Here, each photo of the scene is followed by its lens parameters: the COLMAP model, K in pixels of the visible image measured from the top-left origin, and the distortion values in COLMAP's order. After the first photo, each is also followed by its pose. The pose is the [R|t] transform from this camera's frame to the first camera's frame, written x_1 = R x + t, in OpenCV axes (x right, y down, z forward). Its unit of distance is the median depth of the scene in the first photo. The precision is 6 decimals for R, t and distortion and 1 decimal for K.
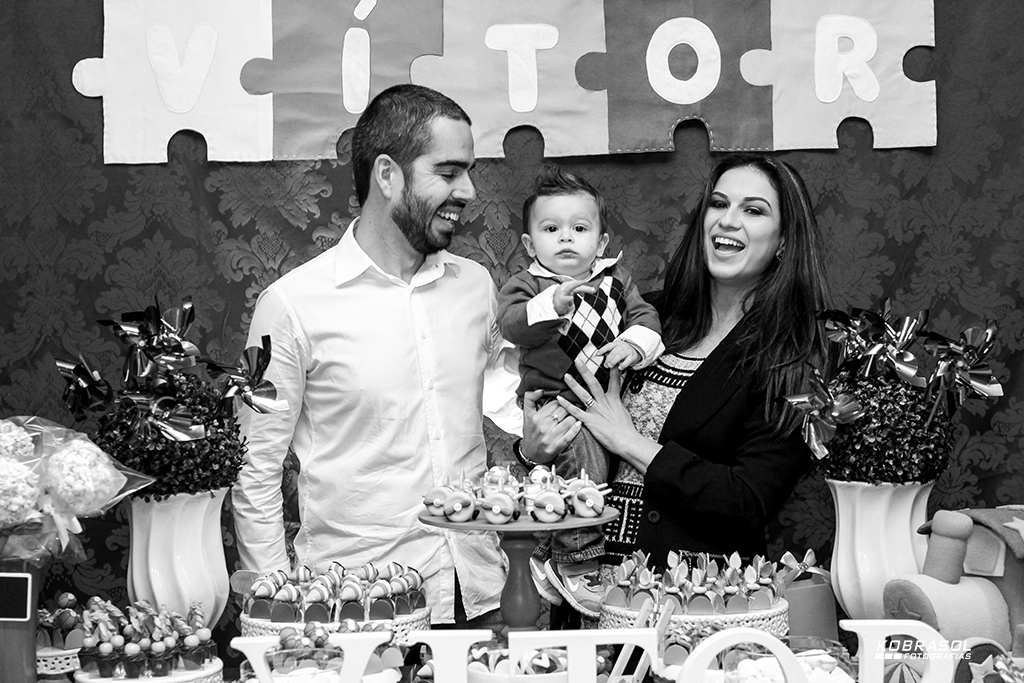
lens RADIAL K [[1745.5, 0, 515.2], [0, 1745.5, 339.4], [0, 0, 1]] dist [-0.032640, 0.000000]
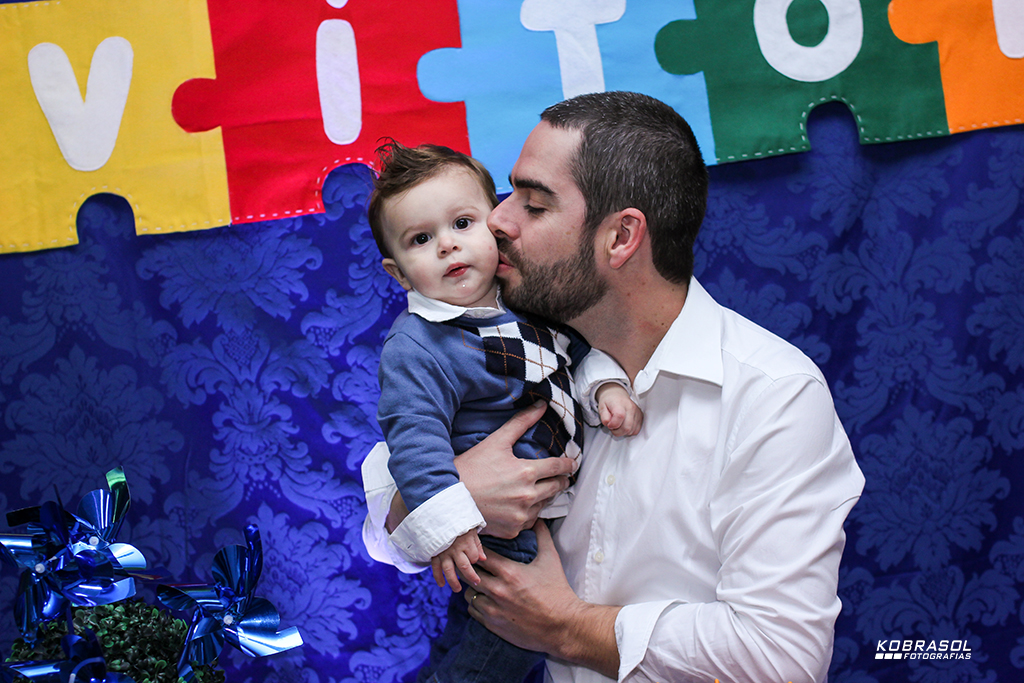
lens RADIAL K [[1745.5, 0, 501.3], [0, 1745.5, 340.7], [0, 0, 1]] dist [-0.032640, 0.000000]
pose [[0.994361, -0.105800, 0.007194, -0.043118], [0.105899, 0.994261, -0.015192, -0.035354], [-0.005545, 0.015868, 0.999859, 0.312601]]
